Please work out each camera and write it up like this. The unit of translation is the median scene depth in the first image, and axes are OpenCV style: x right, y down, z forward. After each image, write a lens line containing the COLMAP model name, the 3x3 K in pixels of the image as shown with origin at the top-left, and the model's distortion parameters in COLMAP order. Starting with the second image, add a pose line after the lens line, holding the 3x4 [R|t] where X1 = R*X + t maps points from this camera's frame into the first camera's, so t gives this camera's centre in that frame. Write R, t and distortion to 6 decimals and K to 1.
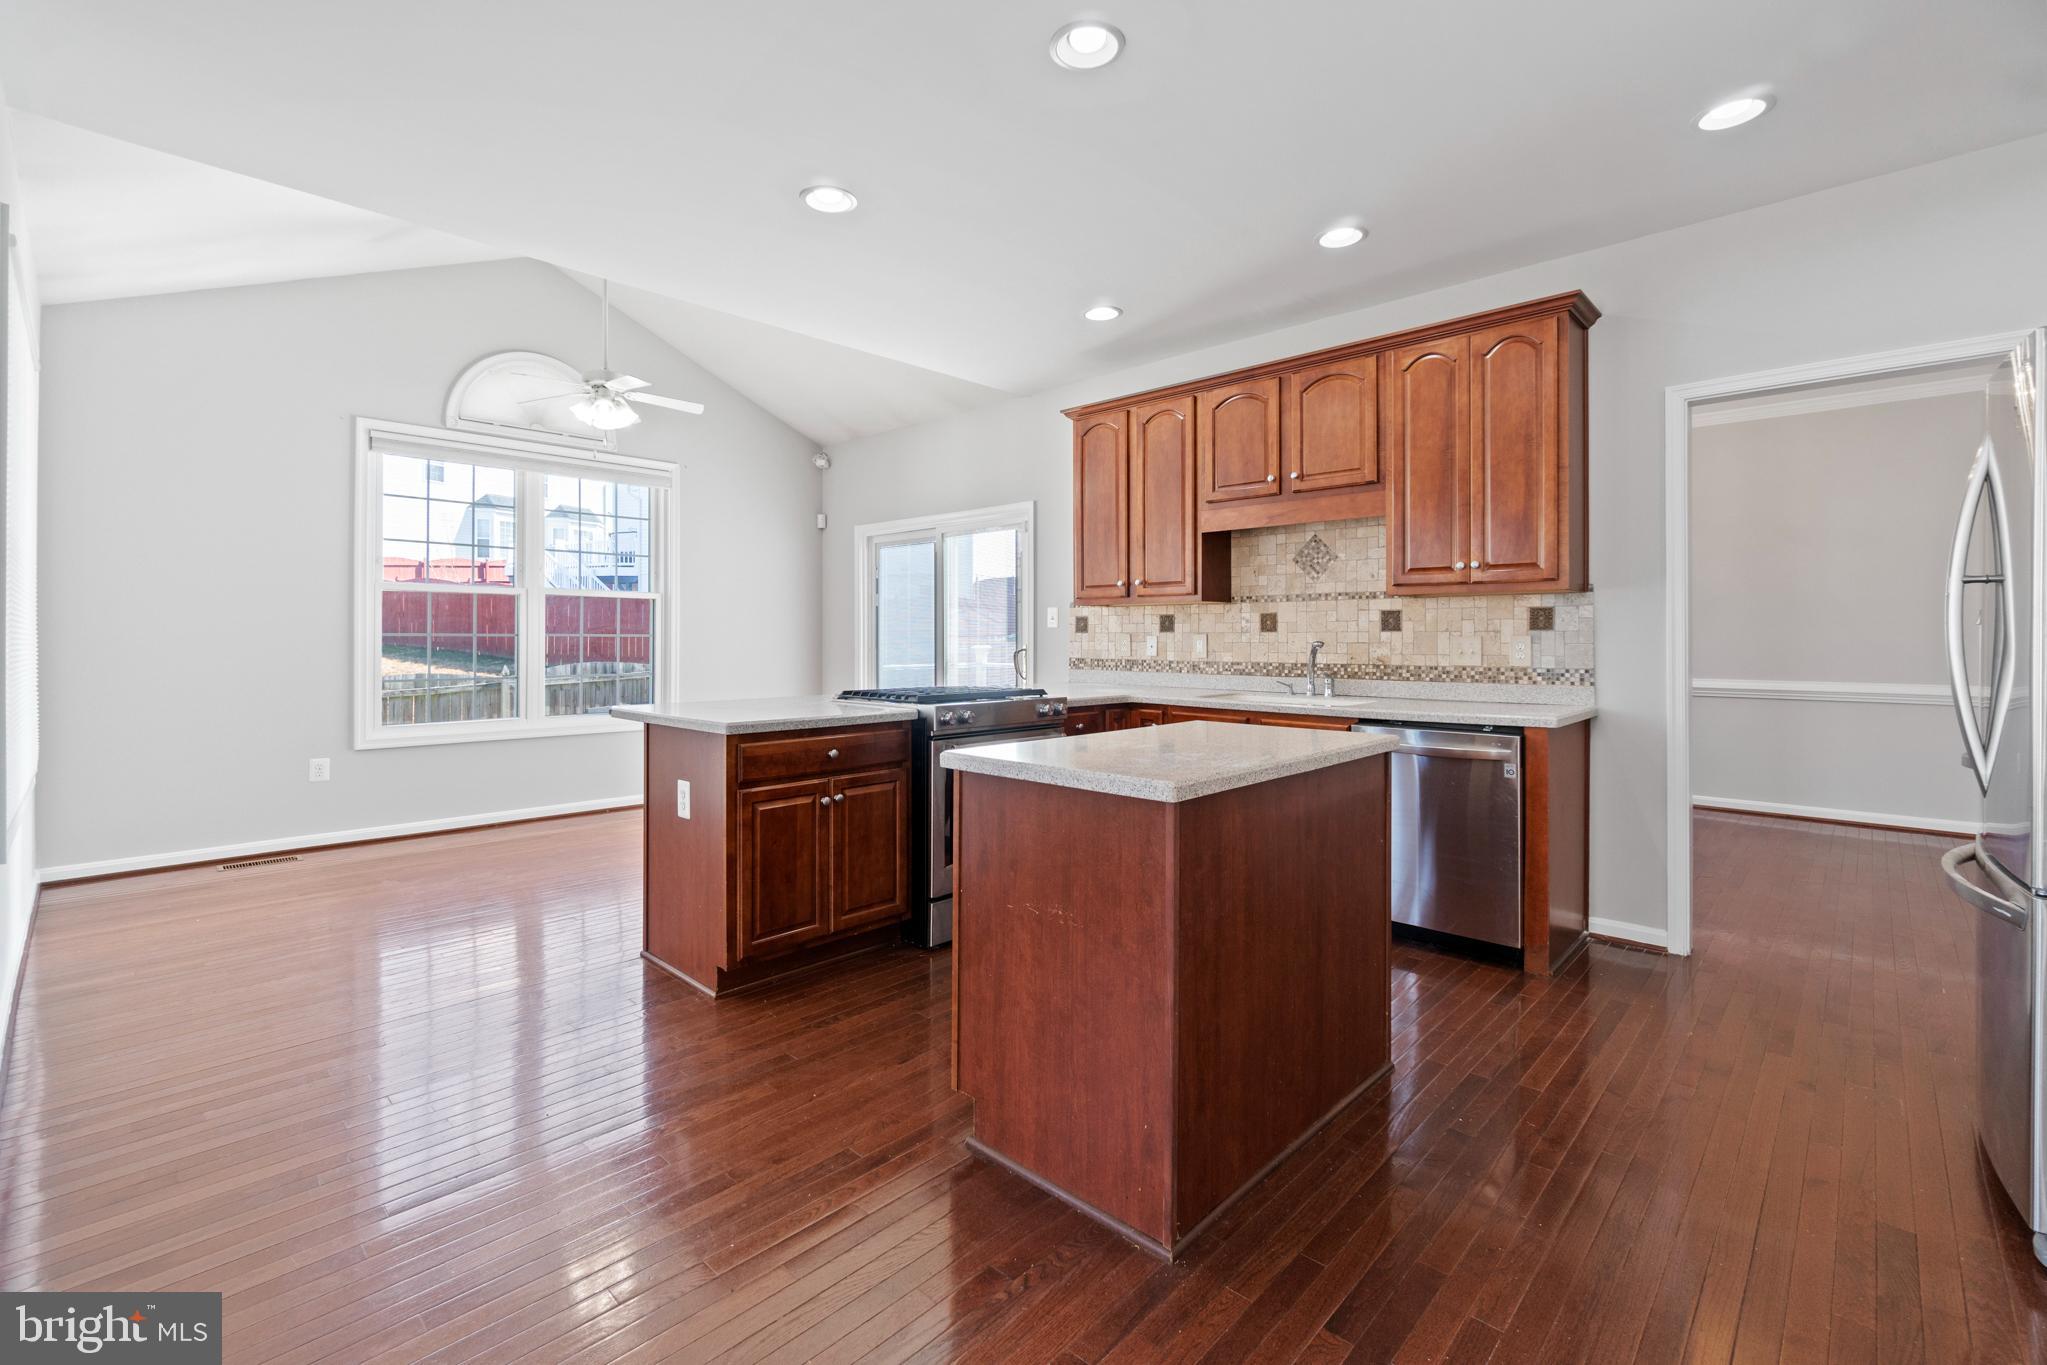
lens RADIAL K [[893.1, 0, 1013.4], [0, 893.1, 637.6], [0, 0, 1]] dist [-0.000914, -0.000080]
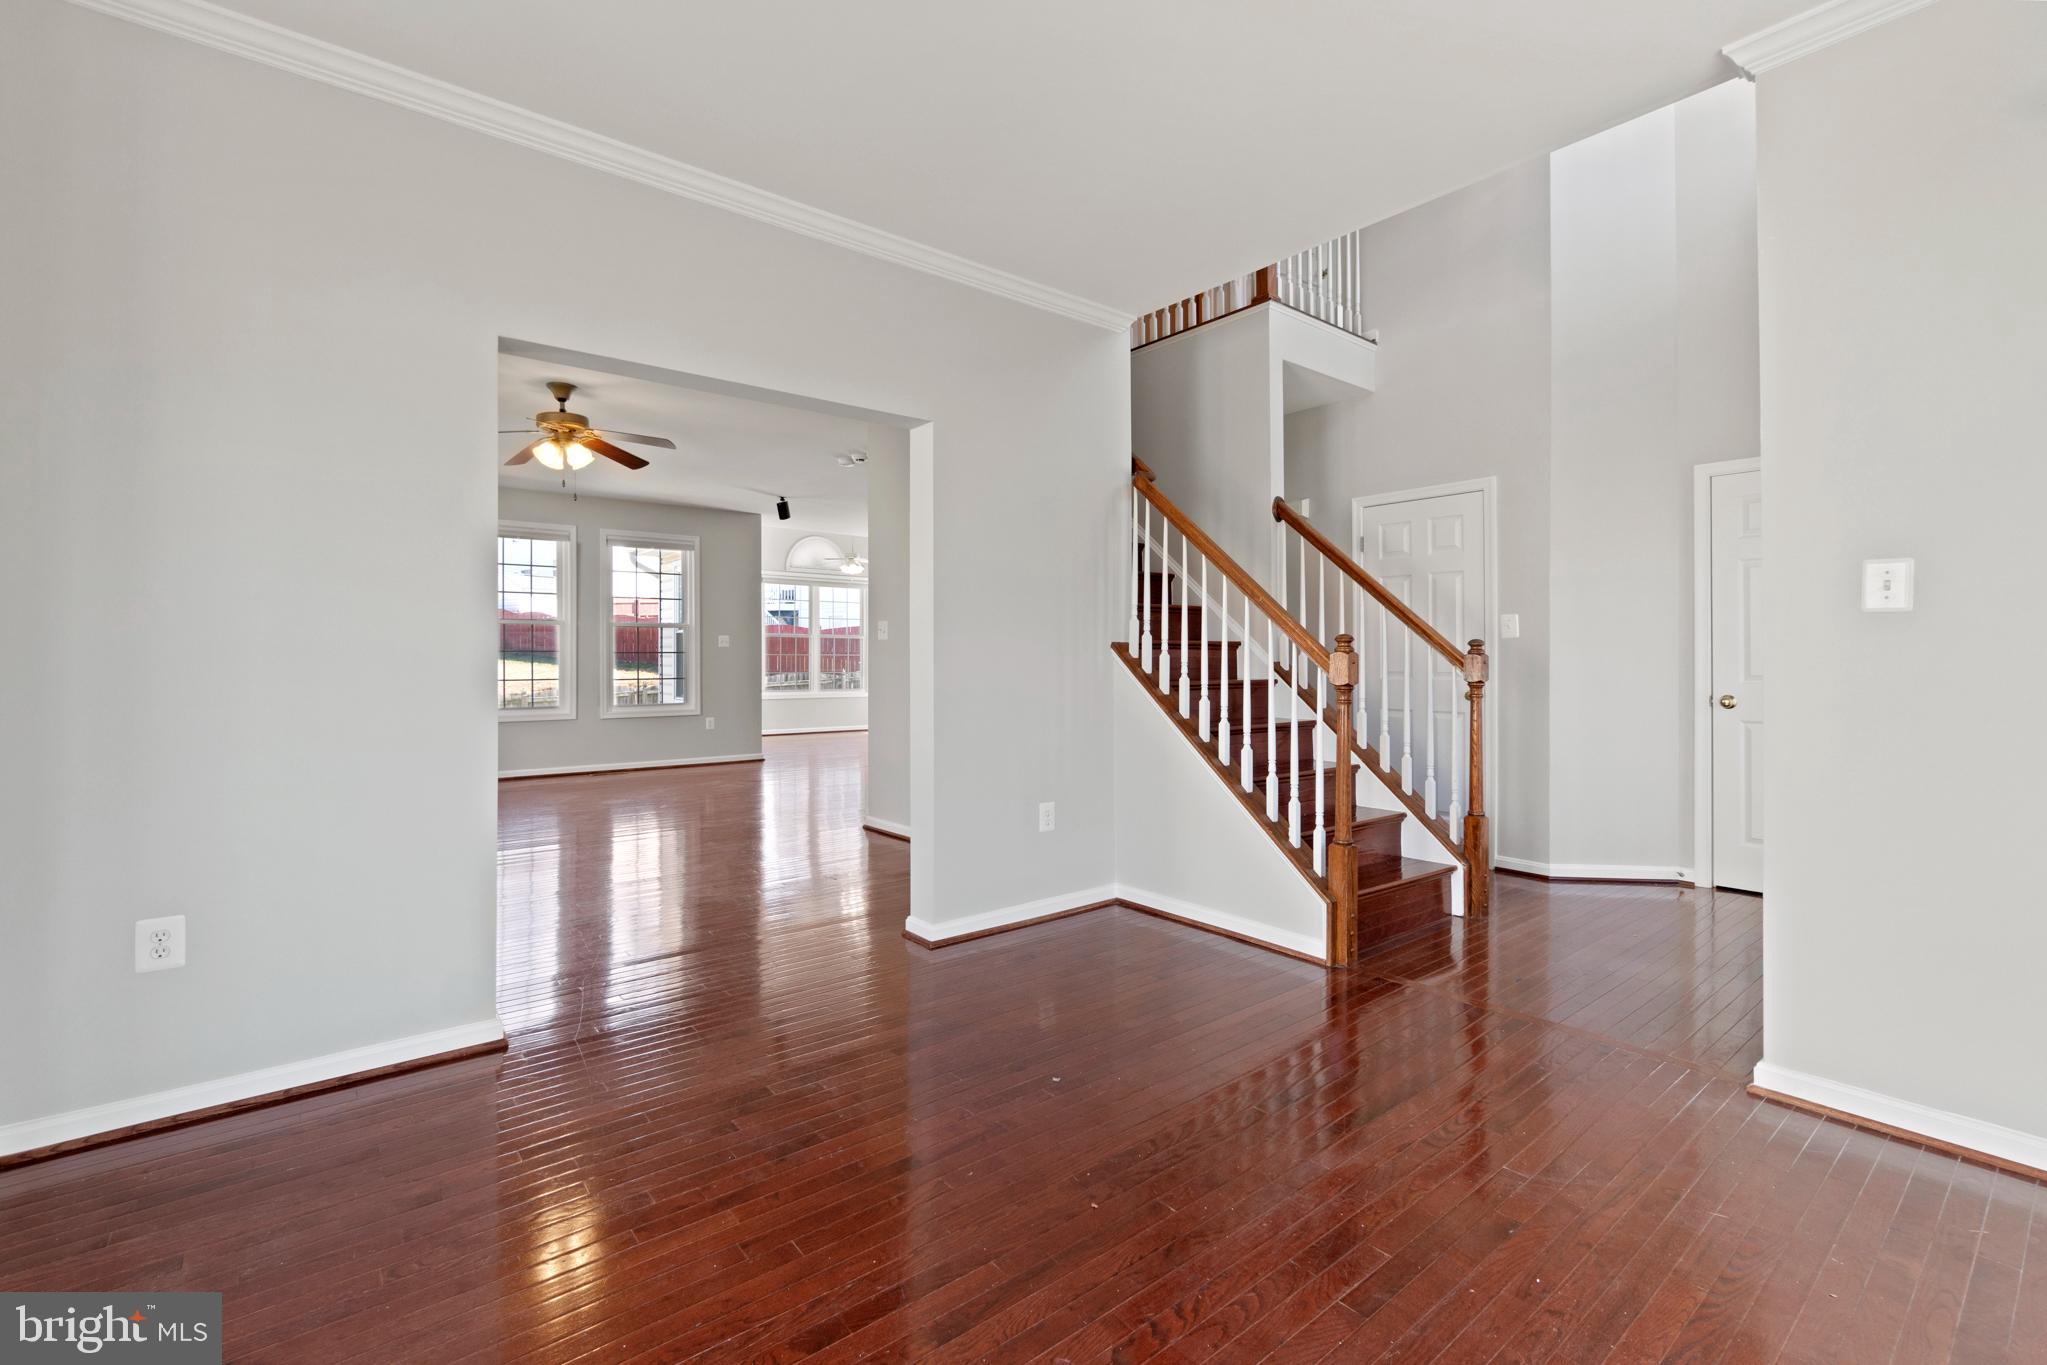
lens RADIAL K [[893.0, 0, 1011.3], [0, 893.0, 648.8], [0, 0, 1]] dist [-0.003723, -0.000564]
pose [[0.991708, -0.003255, -0.128470, 0.365399], [0.001929, 0.999944, -0.010444, 0.010816], [0.128497, 0.010109, 0.991658, -1.667290]]
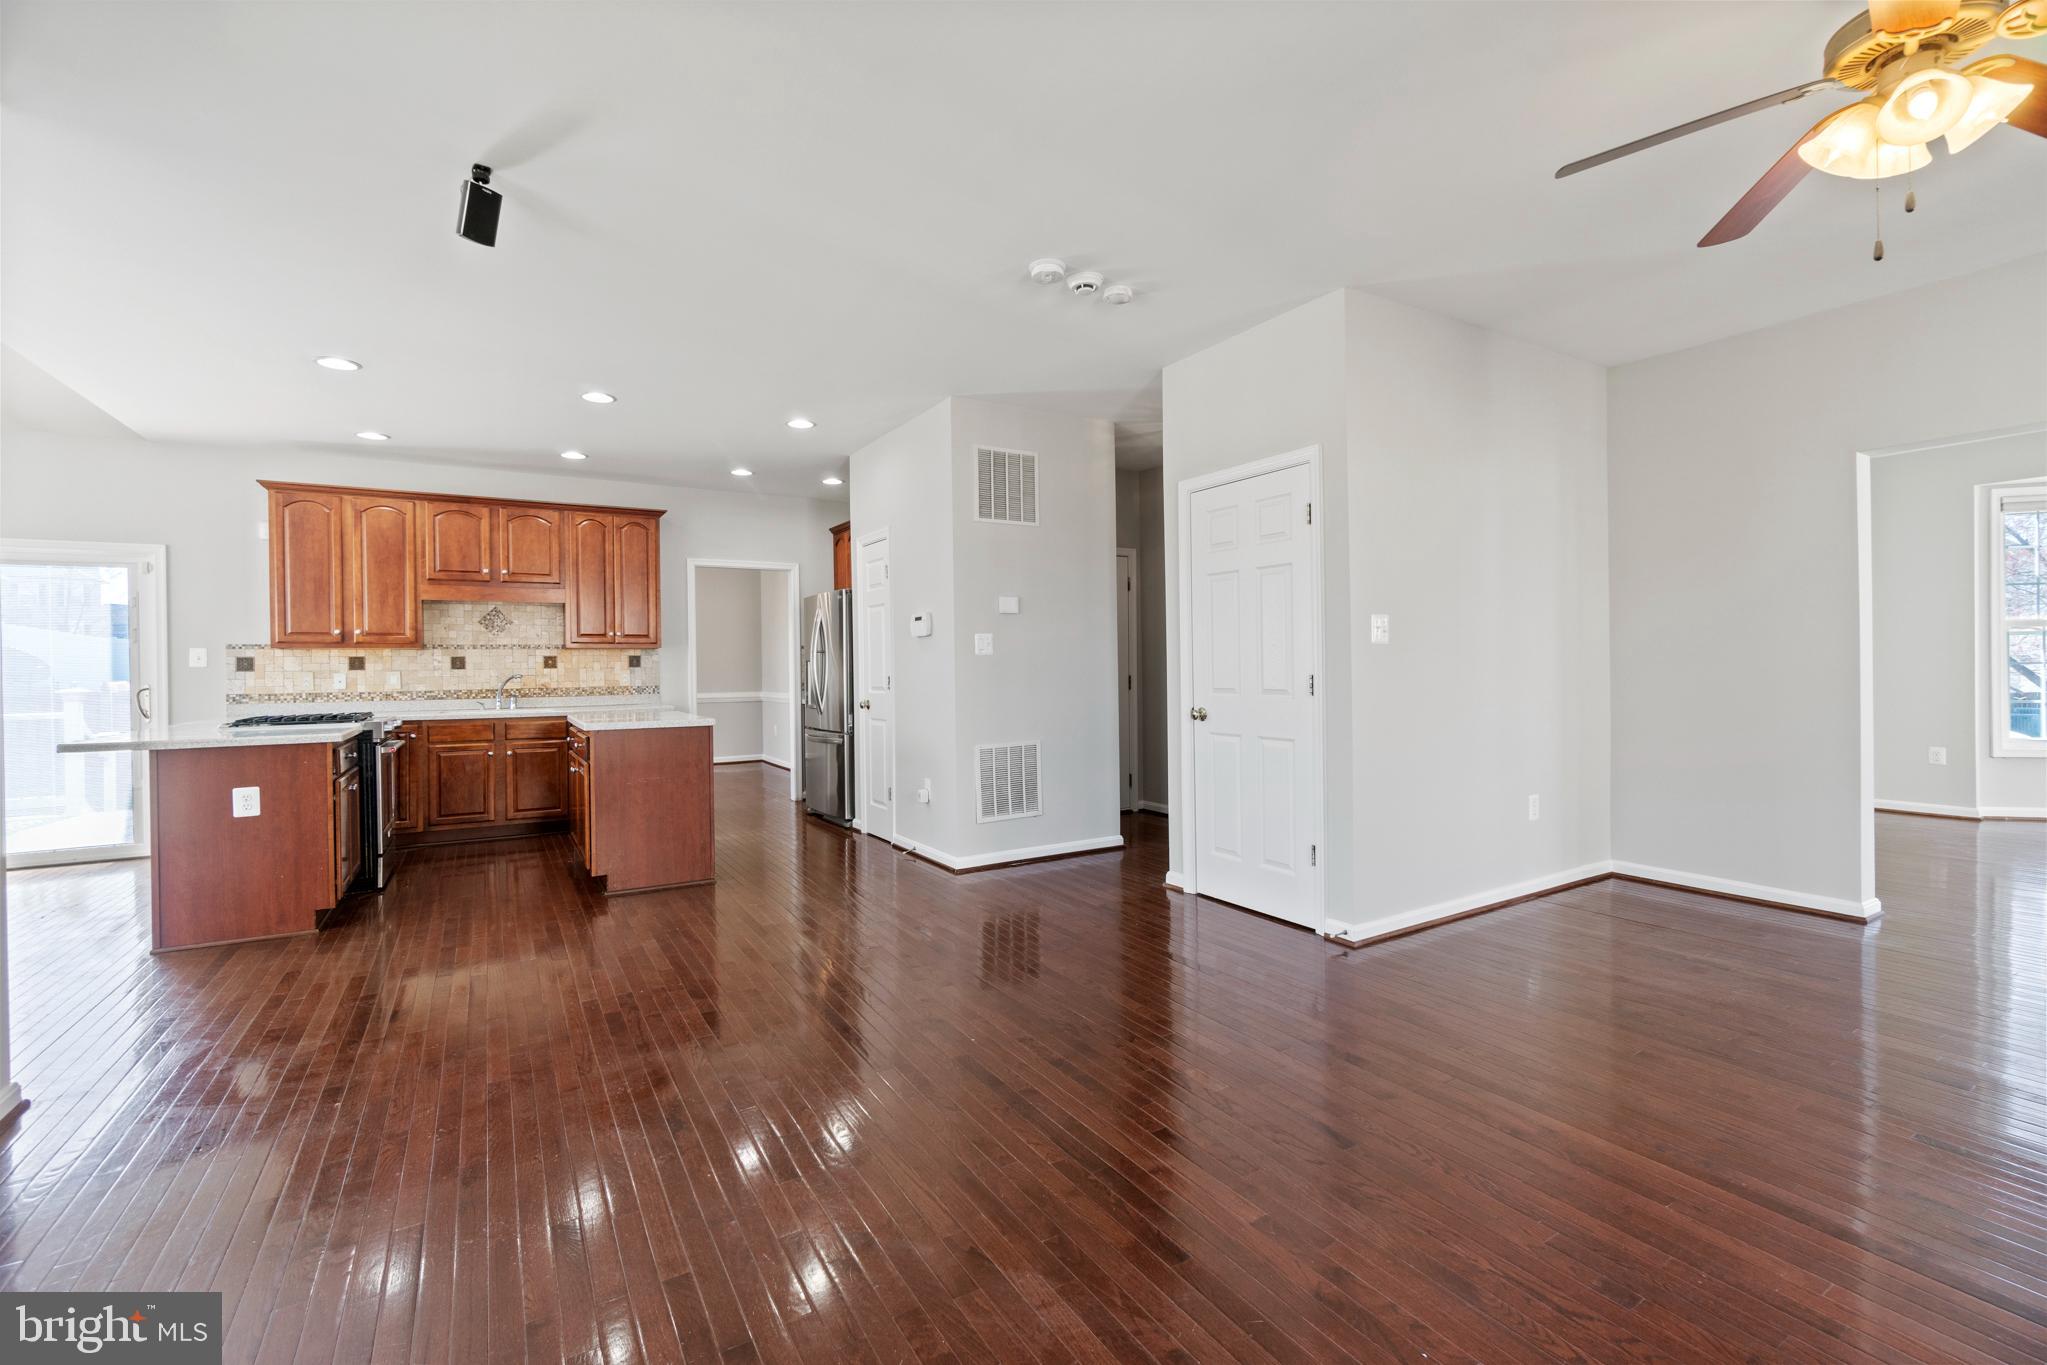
lens RADIAL K [[882.8, 0, 1014.4], [0, 882.8, 671.6], [0, 0, 1]] dist [0.000566, 0.000089]
pose [[0.266014, -0.009671, 0.963921, -0.893596], [0.012018, 0.999905, 0.006715, -0.001171], [-0.963894, 0.009798, 0.266105, -0.282353]]
